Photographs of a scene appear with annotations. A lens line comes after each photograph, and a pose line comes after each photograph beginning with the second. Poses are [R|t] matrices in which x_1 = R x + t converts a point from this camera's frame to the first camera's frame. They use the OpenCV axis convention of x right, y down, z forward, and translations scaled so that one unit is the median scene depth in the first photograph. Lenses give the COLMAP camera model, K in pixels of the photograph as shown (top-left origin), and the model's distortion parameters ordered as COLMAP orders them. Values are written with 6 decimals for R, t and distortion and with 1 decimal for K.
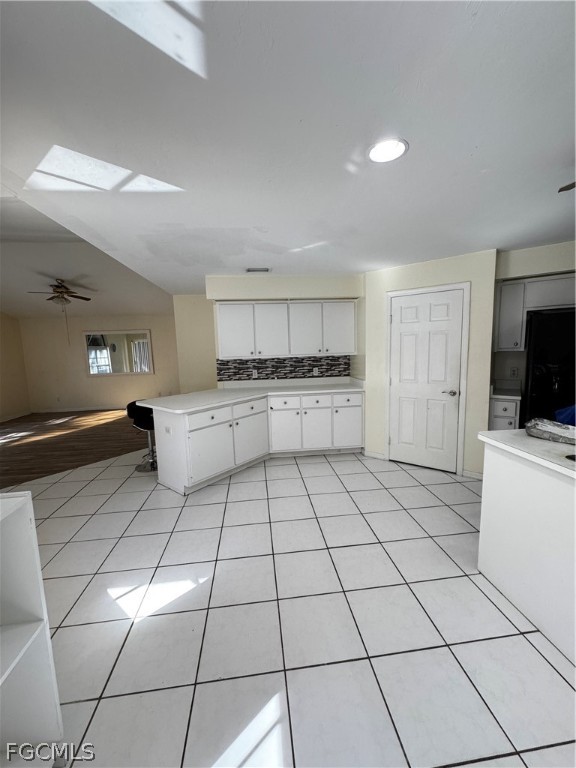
lens RADIAL K [[306.5, 0, 288.0], [0, 306.5, 382.5], [0, 0, 1]] dist [-0.001126, -0.000127]
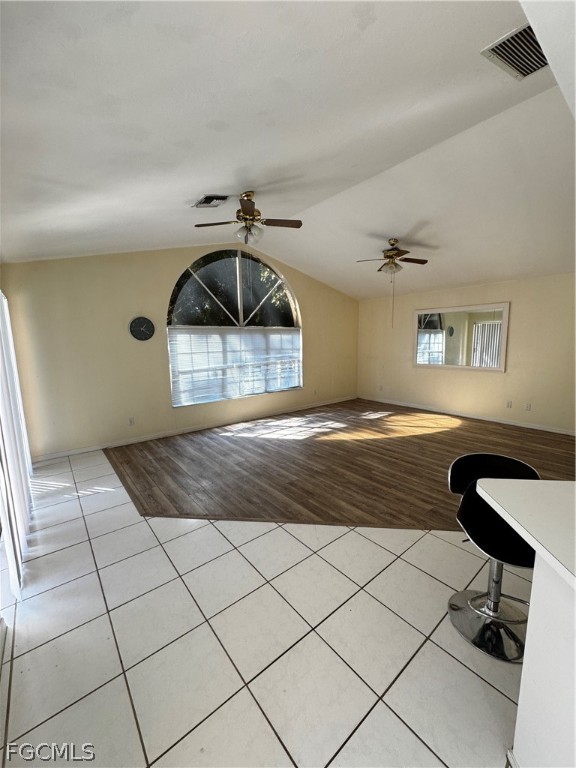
lens RADIAL K [[306.5, 0, 289.6], [0, 306.5, 381.9], [0, 0, 1]] dist [-0.001126, -0.000127]
pose [[0.542502, 0.143501, -0.827707, -0.171192], [-0.102915, 0.989233, 0.104051, -0.033559], [0.833727, 0.028736, 0.551429, 0.314773]]
